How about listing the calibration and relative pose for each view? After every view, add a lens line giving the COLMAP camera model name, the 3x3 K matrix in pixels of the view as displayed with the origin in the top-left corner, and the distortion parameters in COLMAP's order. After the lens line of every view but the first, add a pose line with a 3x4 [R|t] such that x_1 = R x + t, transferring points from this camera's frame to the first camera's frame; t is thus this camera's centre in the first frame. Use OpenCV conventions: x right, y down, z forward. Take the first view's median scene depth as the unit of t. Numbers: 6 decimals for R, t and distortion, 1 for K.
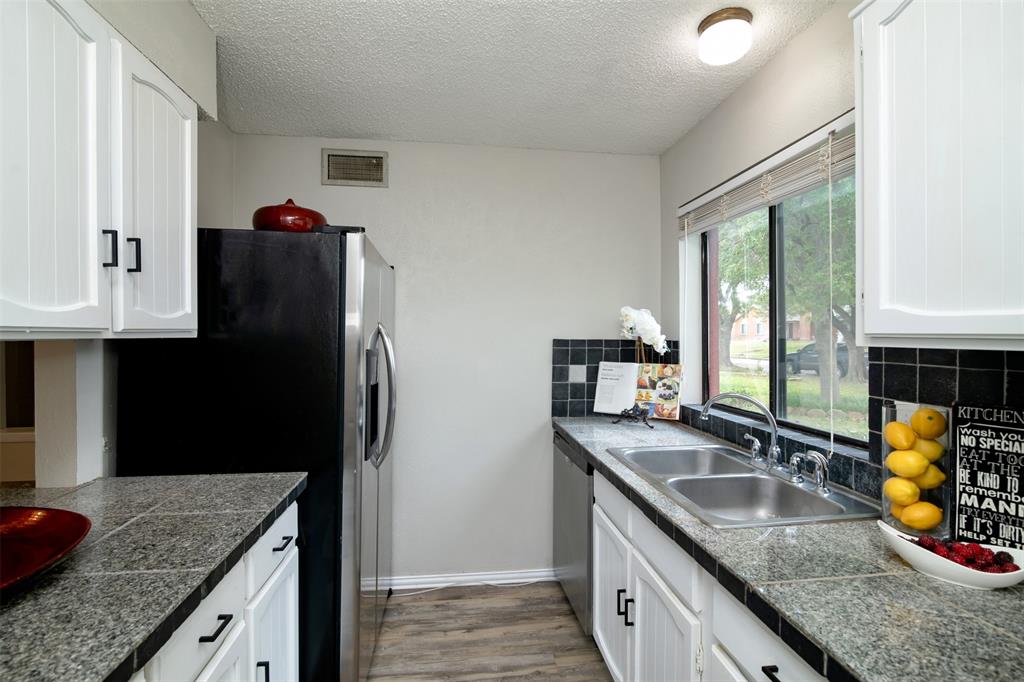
lens RADIAL K [[470.3, 0, 509.5], [0, 470.3, 335.4], [0, 0, 1]] dist [0.003483, 0.000542]
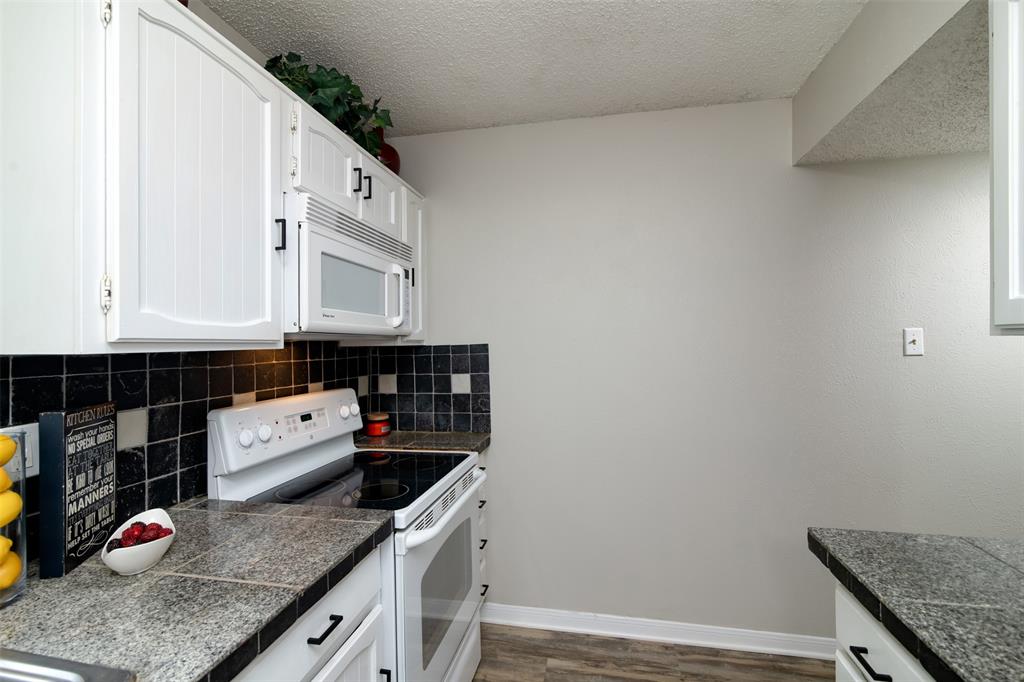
lens RADIAL K [[470.3, 0, 509.2], [0, 470.3, 341.6], [0, 0, 1]] dist [0.003483, 0.000542]
pose [[-0.946610, 0.007494, 0.322293, -0.216997], [0.009551, 0.999943, 0.004802, 0.005298], [-0.322239, 0.007624, -0.946628, 1.717653]]
